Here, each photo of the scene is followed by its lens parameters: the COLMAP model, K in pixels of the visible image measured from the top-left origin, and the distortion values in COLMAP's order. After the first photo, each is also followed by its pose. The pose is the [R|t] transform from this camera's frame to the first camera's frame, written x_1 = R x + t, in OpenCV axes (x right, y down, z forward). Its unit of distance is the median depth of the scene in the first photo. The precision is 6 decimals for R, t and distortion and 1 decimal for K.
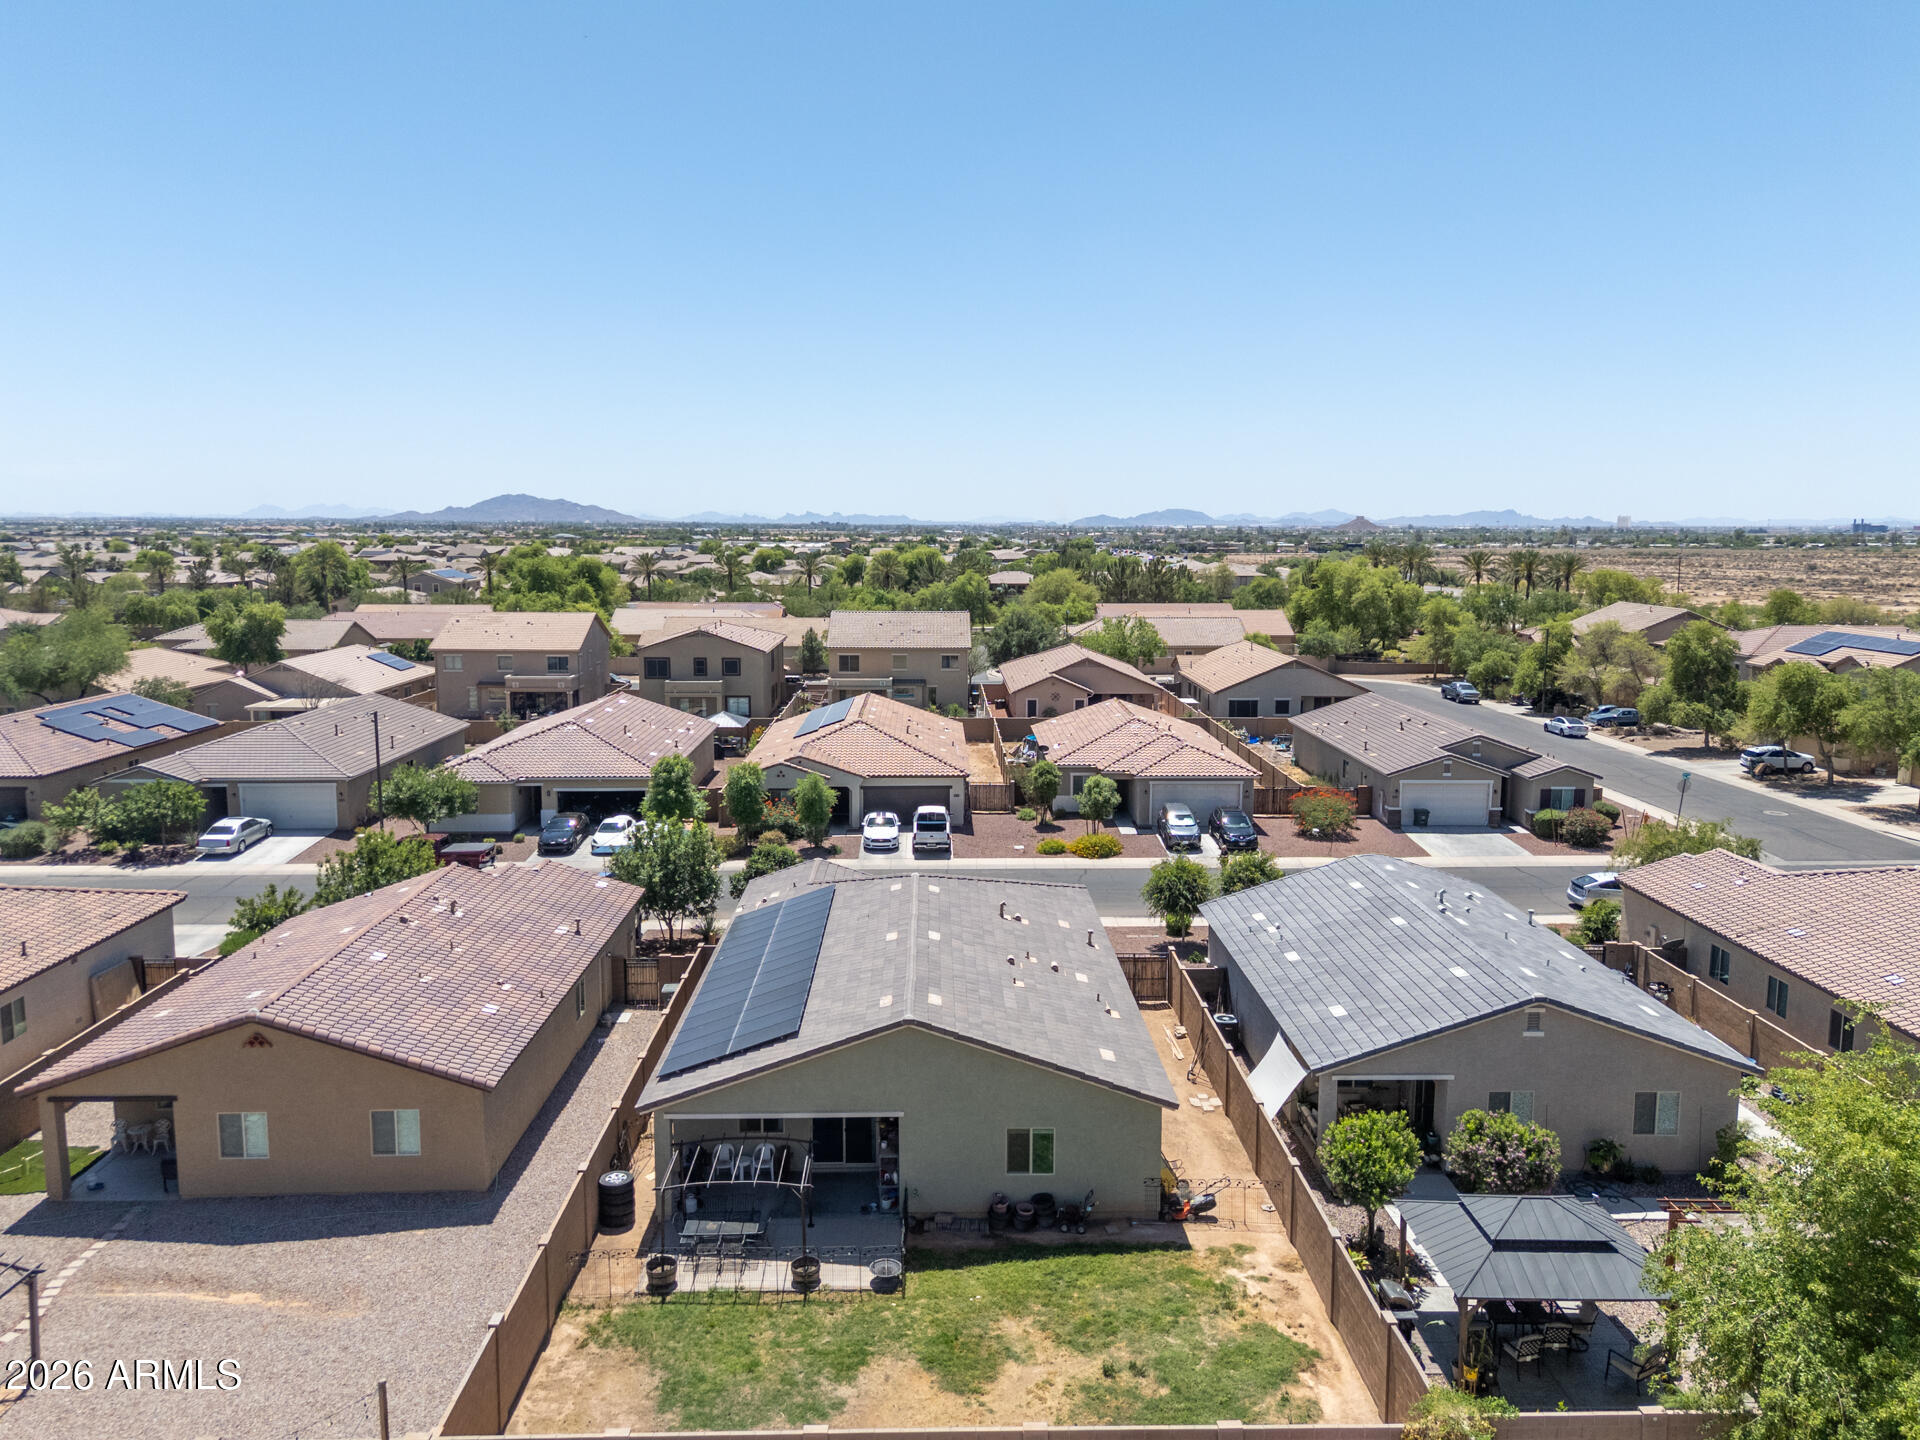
lens RADIAL K [[1414.5, 0, 964.1], [0, 1414.5, 710.6], [0, 0, 1]] dist [0.068820, -0.059623]
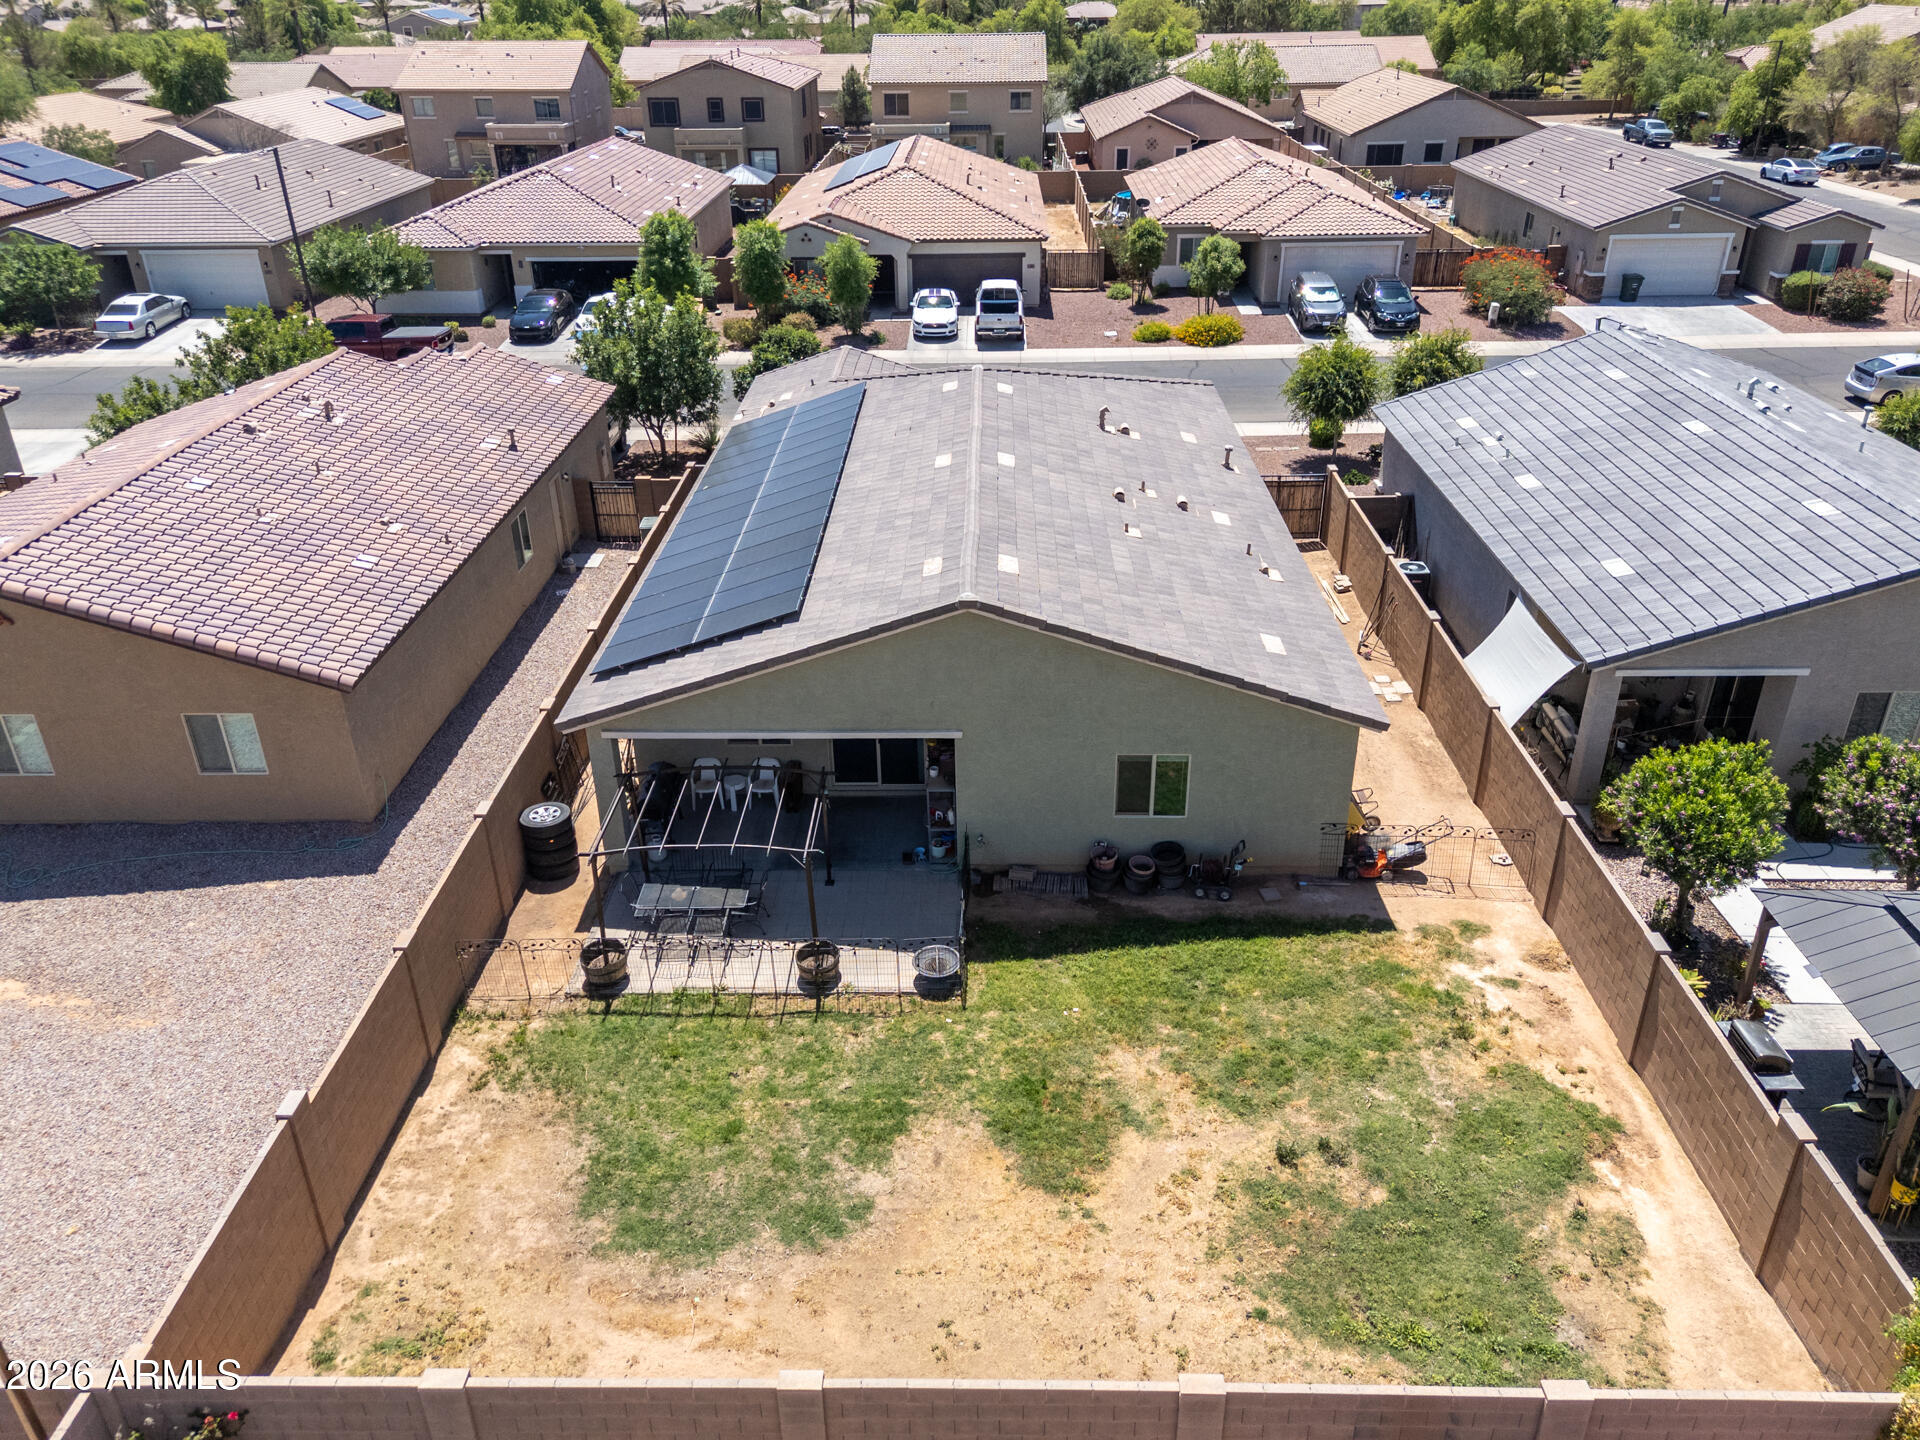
lens RADIAL K [[1414.5, 0, 964.3], [0, 1414.5, 714.6], [0, 0, 1]] dist [0.068820, -0.059623]
pose [[0.998964, 0.006208, -0.045093, -0.007650], [0.009697, 0.938895, 0.344068, 0.031887], [0.044473, -0.344148, 0.937861, 0.251056]]
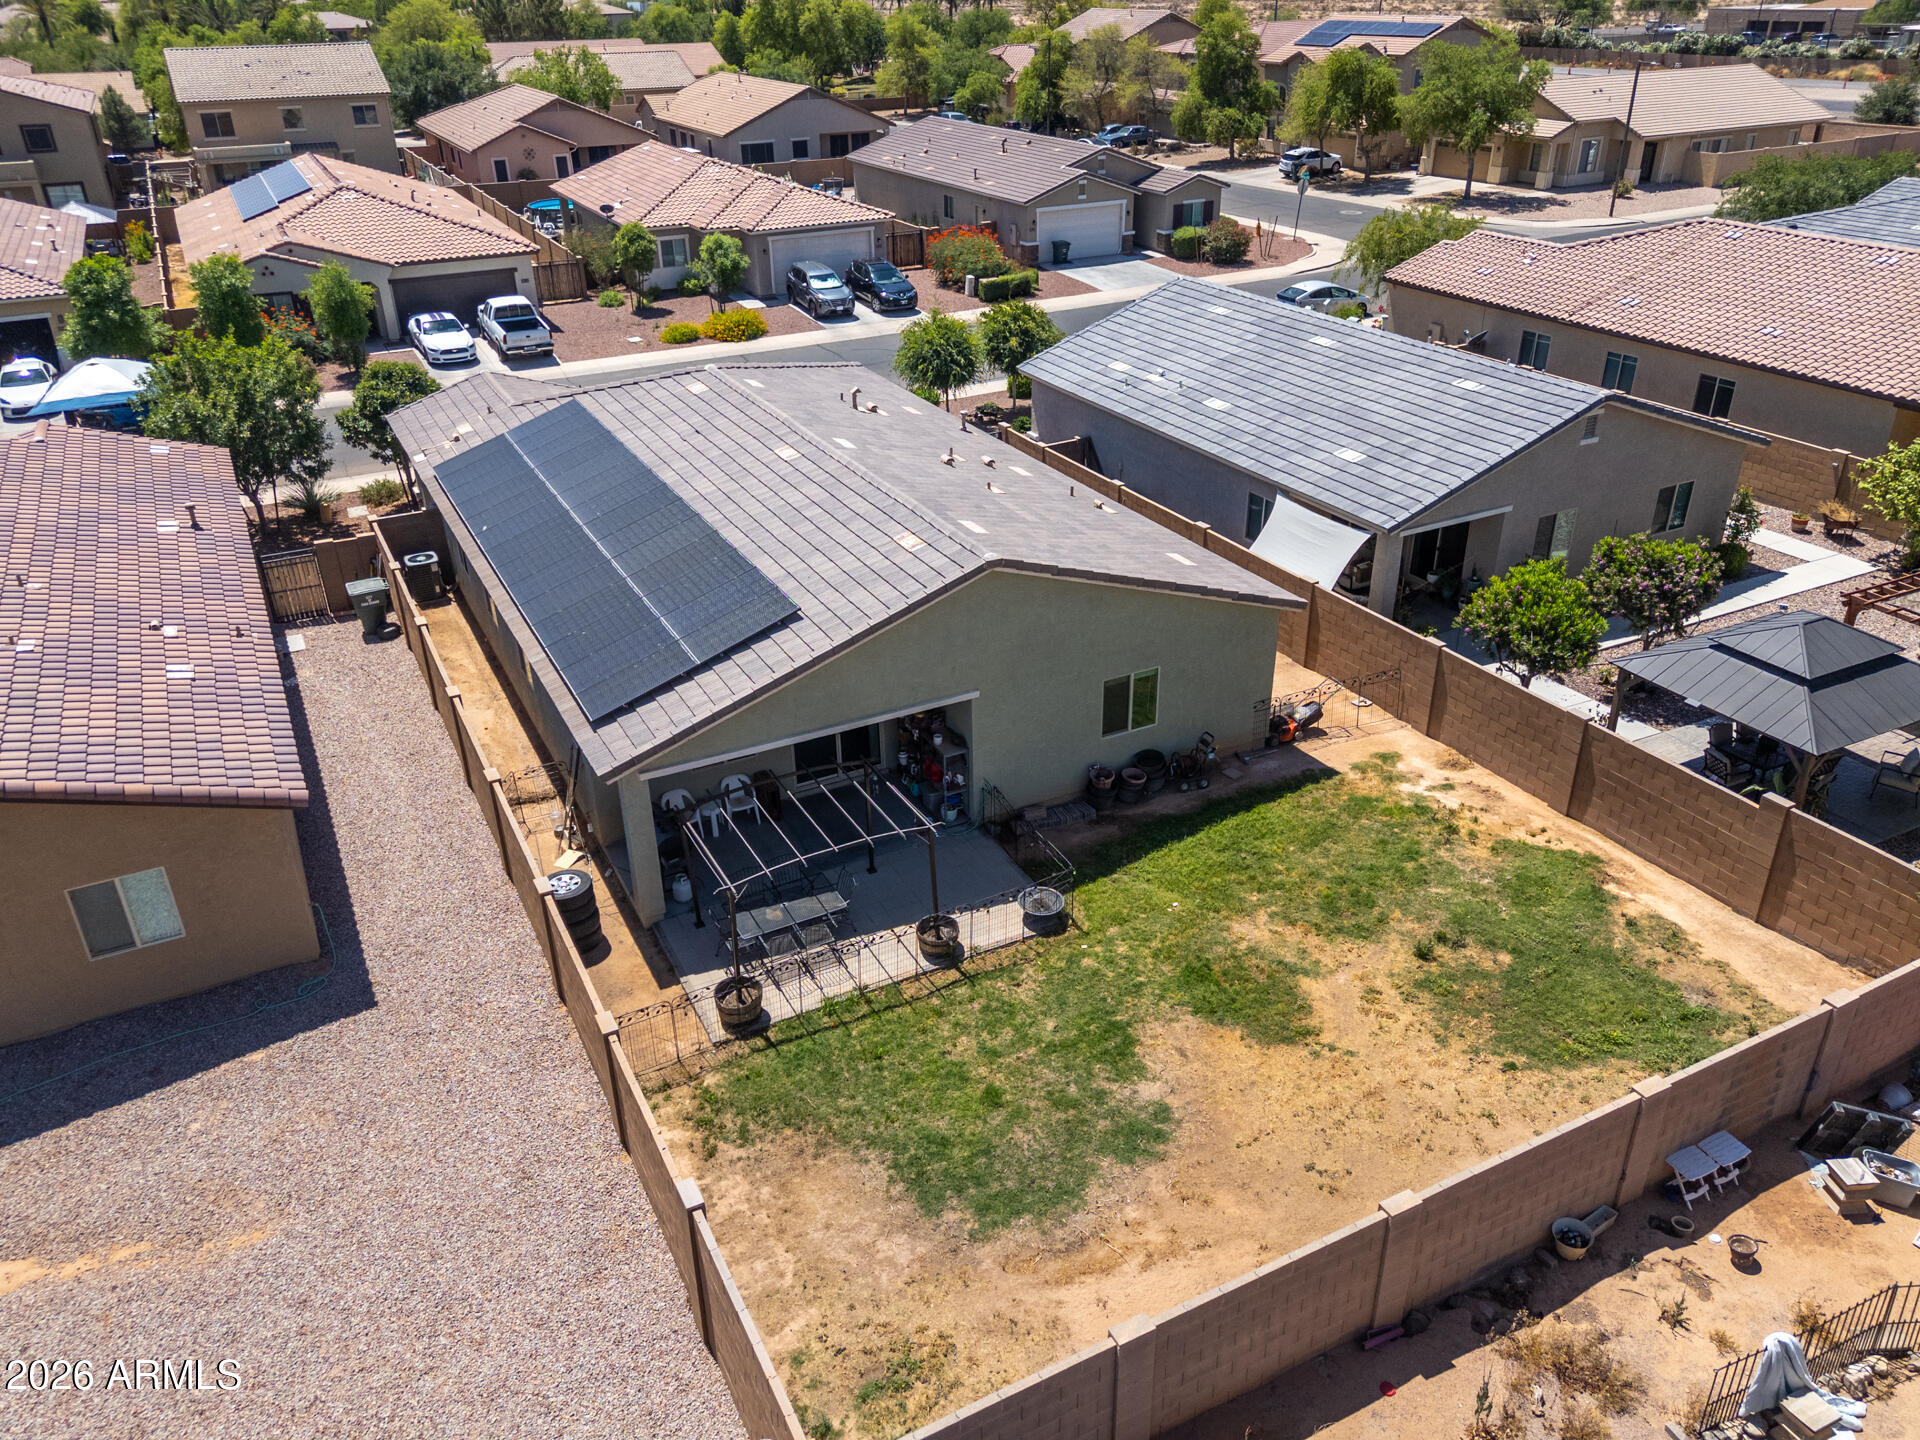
lens RADIAL K [[1414.5, 0, 962.5], [0, 1414.5, 709.9], [0, 0, 1]] dist [0.068820, -0.059623]
pose [[0.898559, -0.219647, 0.379930, -0.200842], [0.077340, 0.931442, 0.355576, 0.030384], [-0.431984, -0.290122, 0.853943, 0.269066]]
